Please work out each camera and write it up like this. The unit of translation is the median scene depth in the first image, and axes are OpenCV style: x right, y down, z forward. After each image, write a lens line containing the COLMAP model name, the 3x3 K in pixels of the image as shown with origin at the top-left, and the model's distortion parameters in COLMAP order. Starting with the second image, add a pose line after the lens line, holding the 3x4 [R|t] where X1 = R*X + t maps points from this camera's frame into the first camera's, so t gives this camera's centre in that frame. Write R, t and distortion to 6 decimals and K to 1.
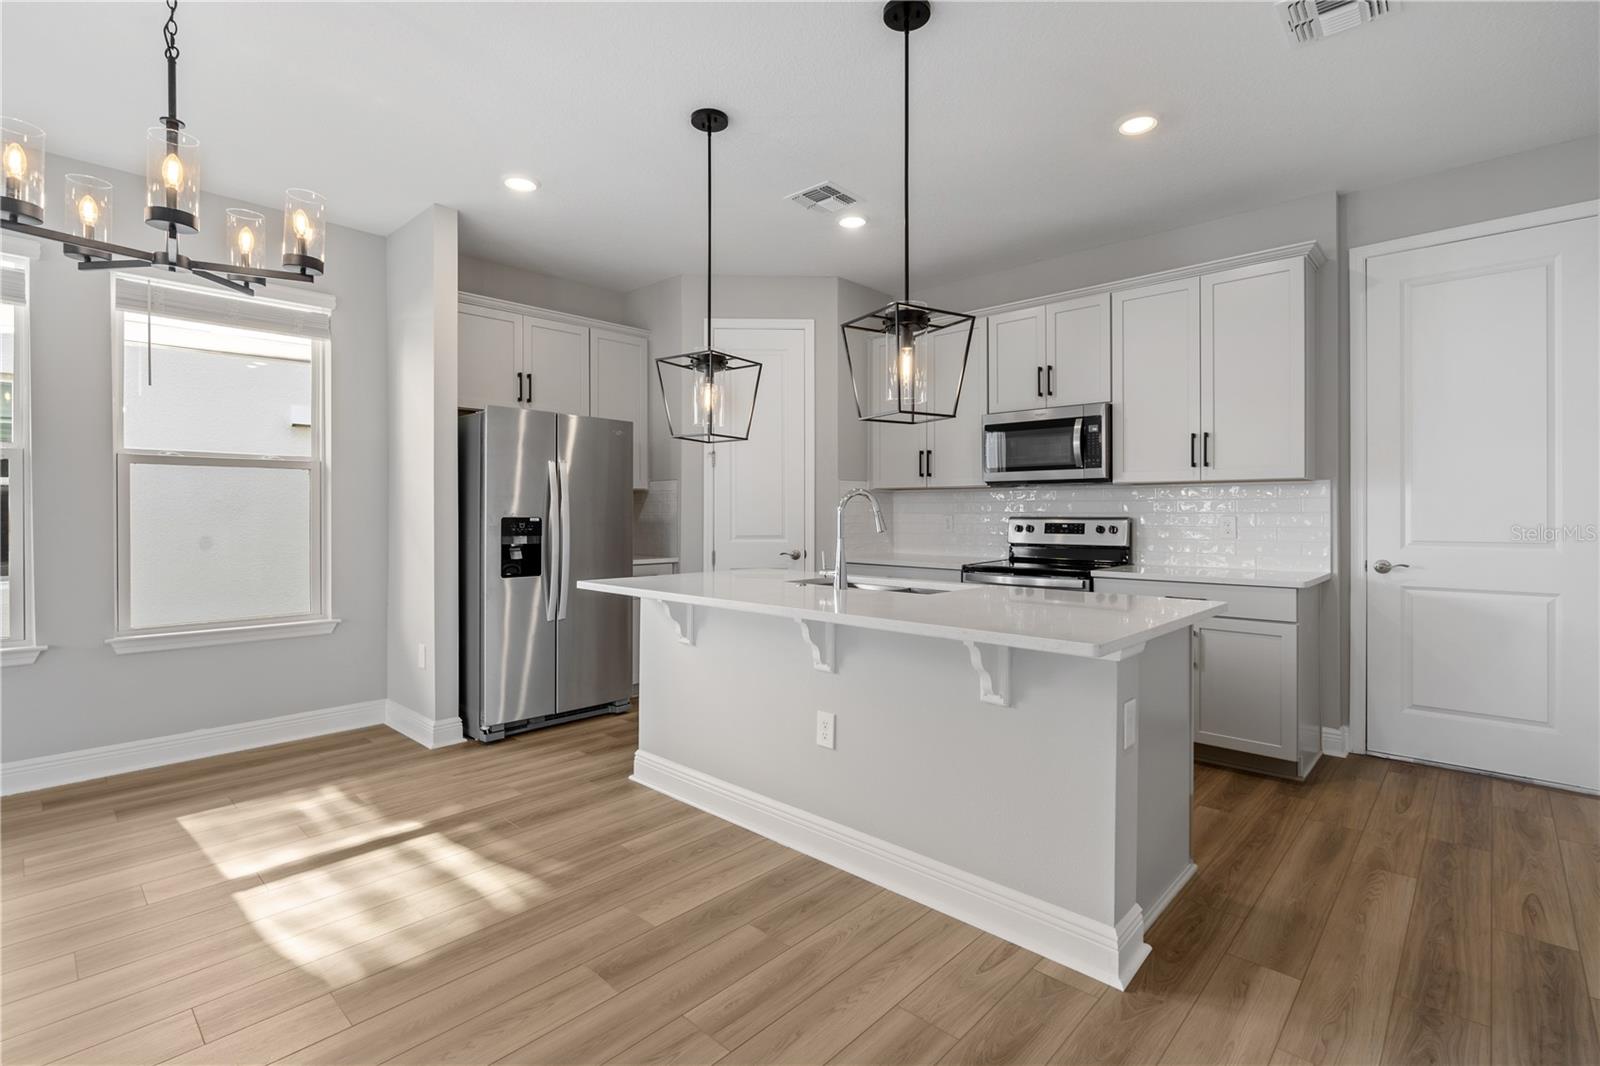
lens RADIAL K [[737.9, 0, 800.3], [0, 737.9, 525.4], [0, 0, 1]] dist [-0.001022, 0.003861]
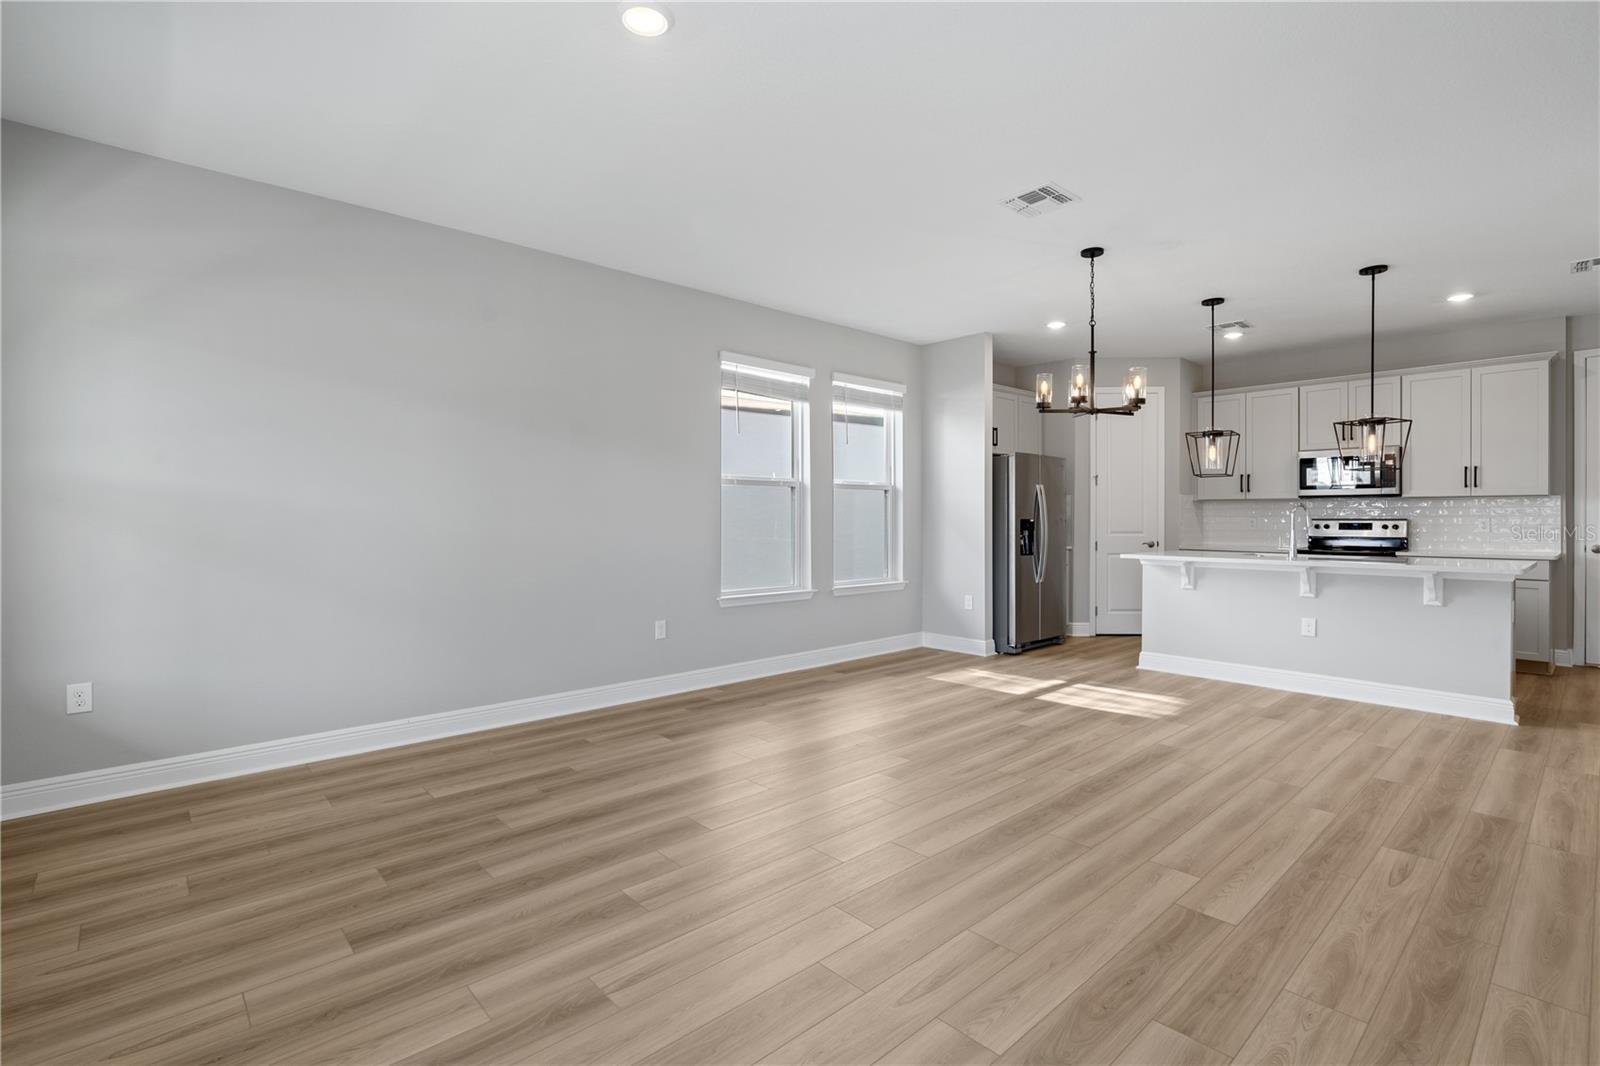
lens RADIAL K [[737.9, 0, 801.7], [0, 737.9, 529.9], [0, 0, 1]] dist [-0.001022, 0.003861]
pose [[0.997322, 0.000023, -0.073130, -0.771095], [-0.000008, 1.000000, 0.000214, 0.012928], [0.073130, -0.000213, 0.997322, -0.691316]]
